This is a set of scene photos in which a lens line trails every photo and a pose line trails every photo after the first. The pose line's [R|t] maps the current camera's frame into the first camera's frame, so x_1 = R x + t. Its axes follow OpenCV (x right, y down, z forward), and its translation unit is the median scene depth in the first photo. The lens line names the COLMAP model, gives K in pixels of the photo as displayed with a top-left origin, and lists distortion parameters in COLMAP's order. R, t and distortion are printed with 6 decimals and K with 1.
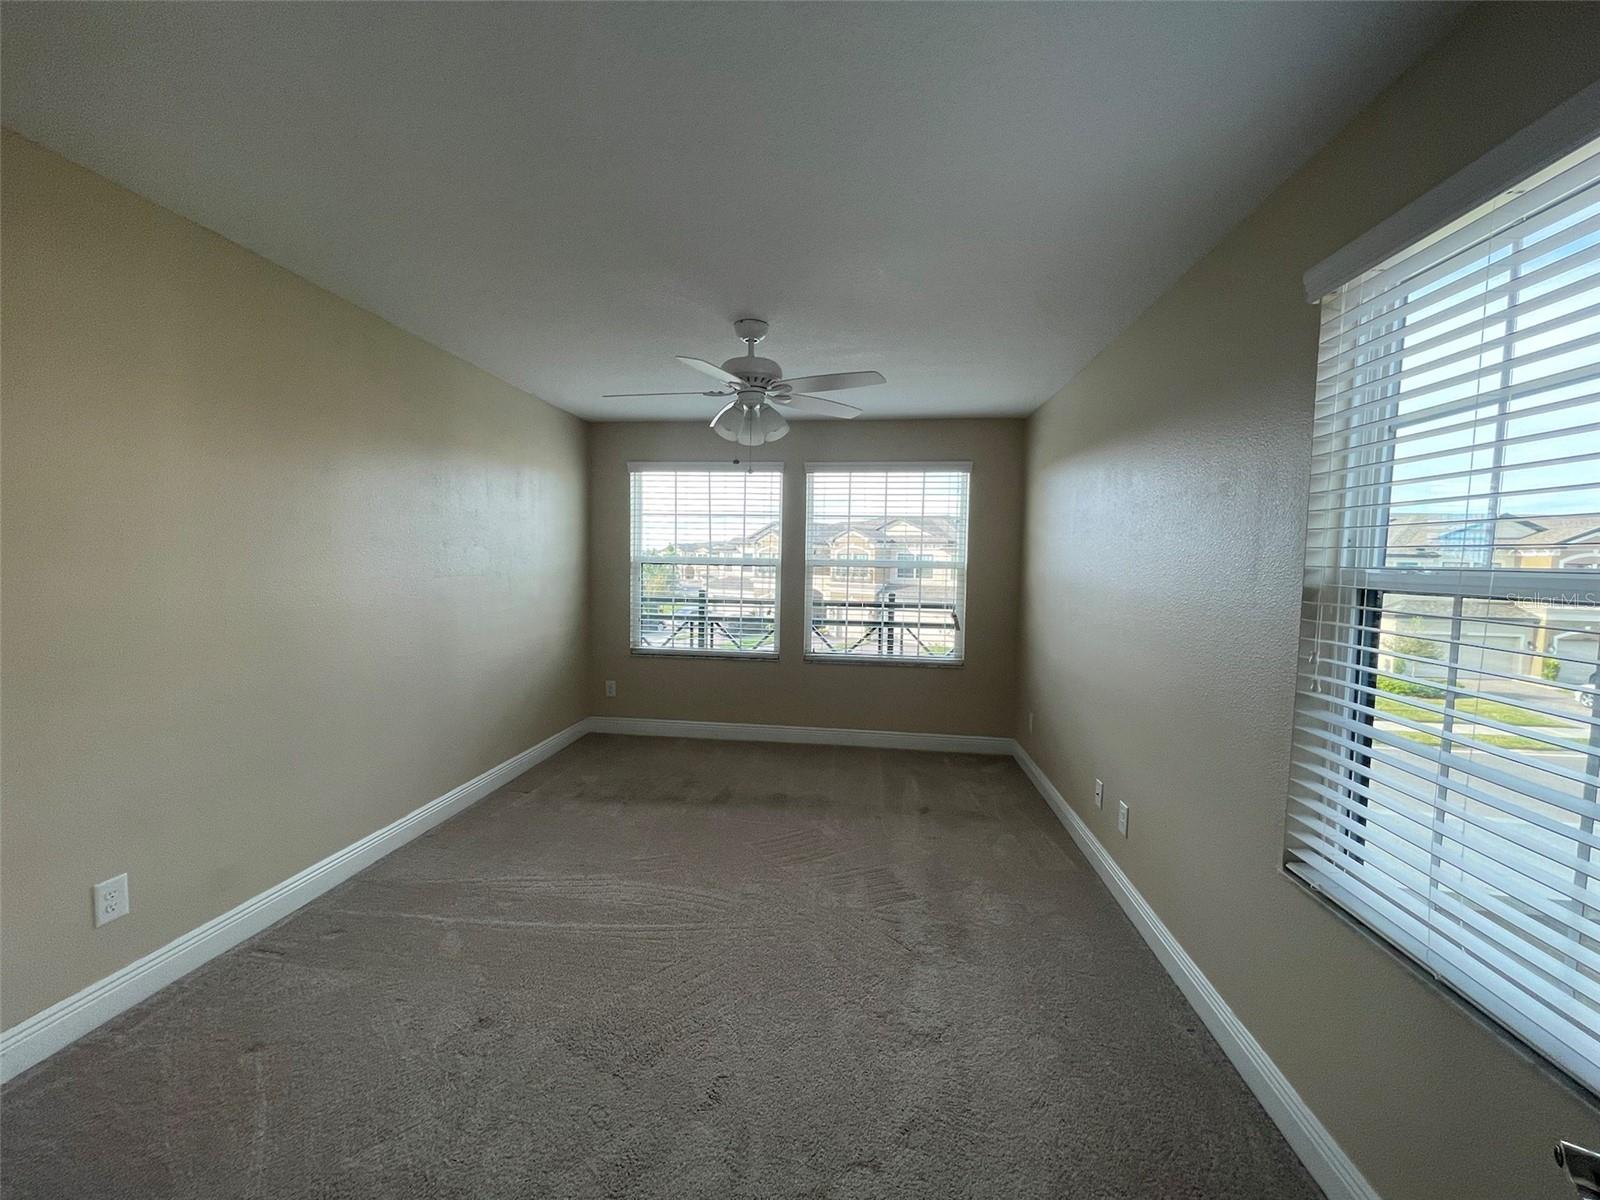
lens RADIAL K [[643.9, 0, 795.2], [0, 643.9, 597.2], [0, 0, 1]] dist [0.000725, -0.000050]
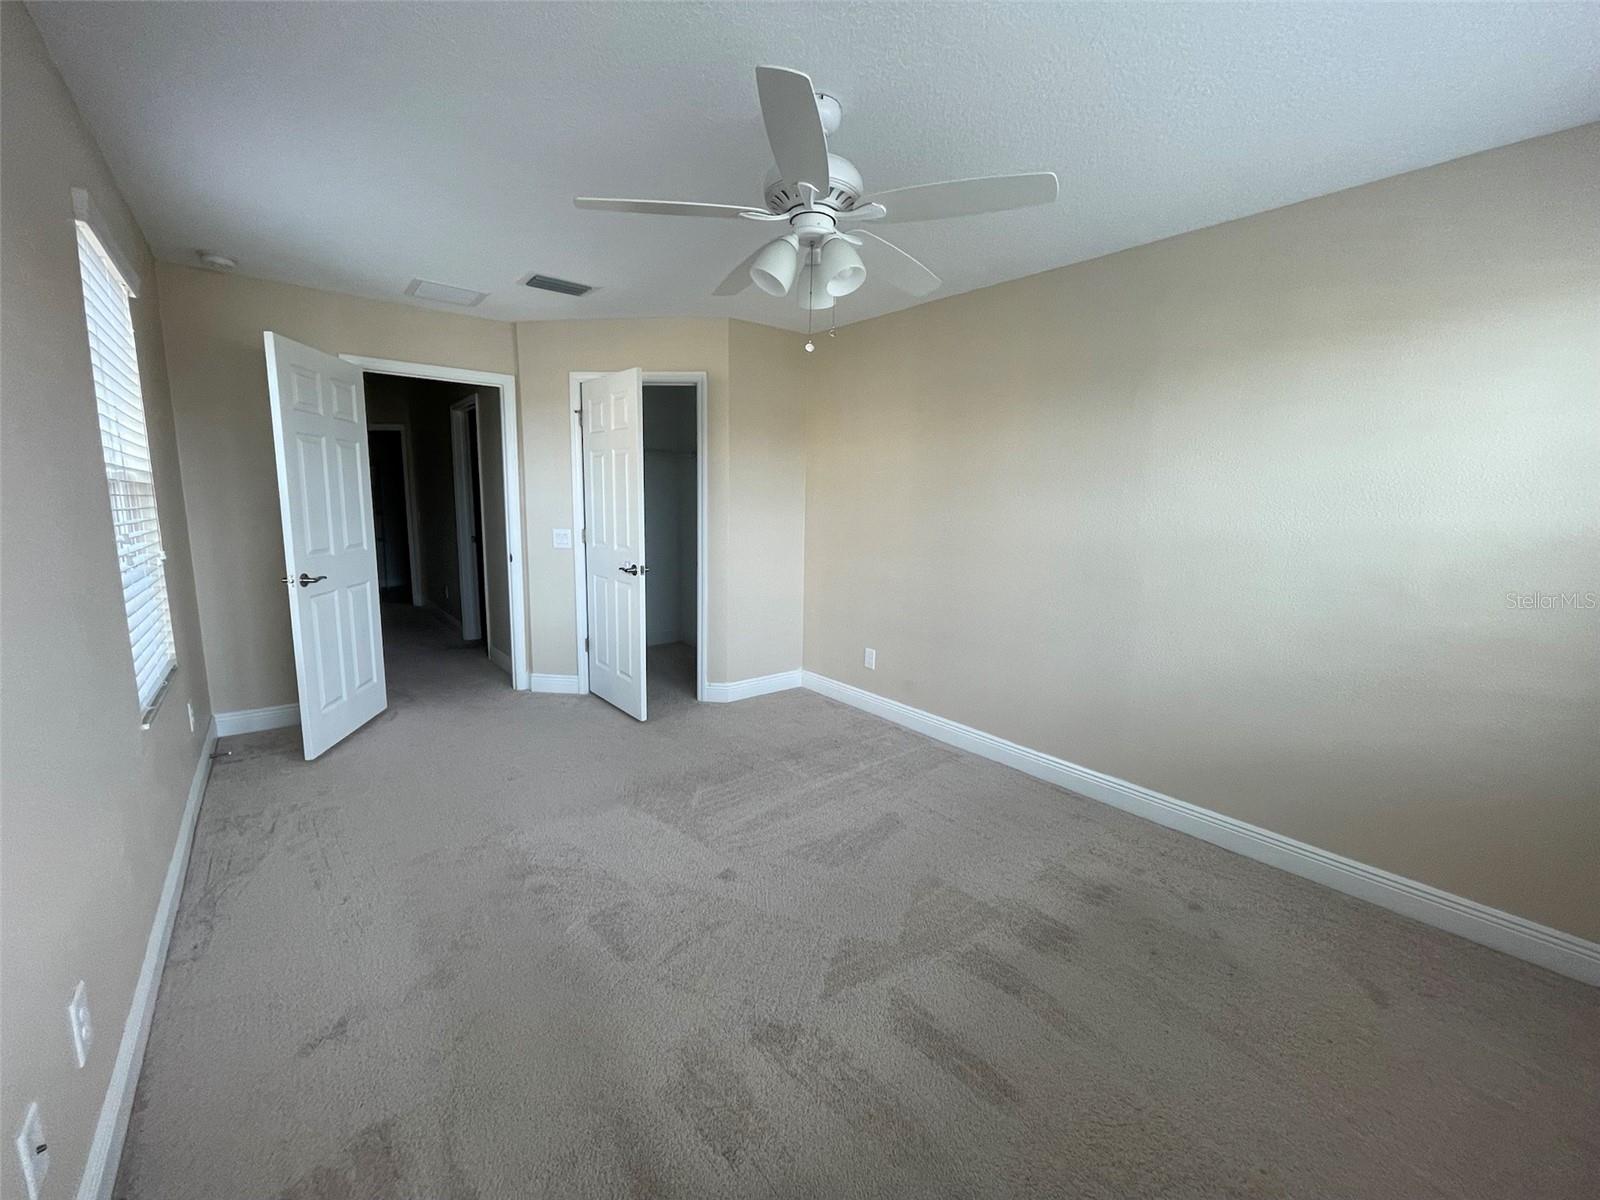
lens RADIAL K [[643.9, 0, 795.2], [0, 643.9, 597.2], [0, 0, 1]] dist [0.000725, -0.000050]
pose [[-0.703187, 0.075254, -0.707011, 0.498770], [-0.081208, 0.979375, 0.185012, -0.093034], [0.706352, 0.187513, -0.682573, 1.722537]]
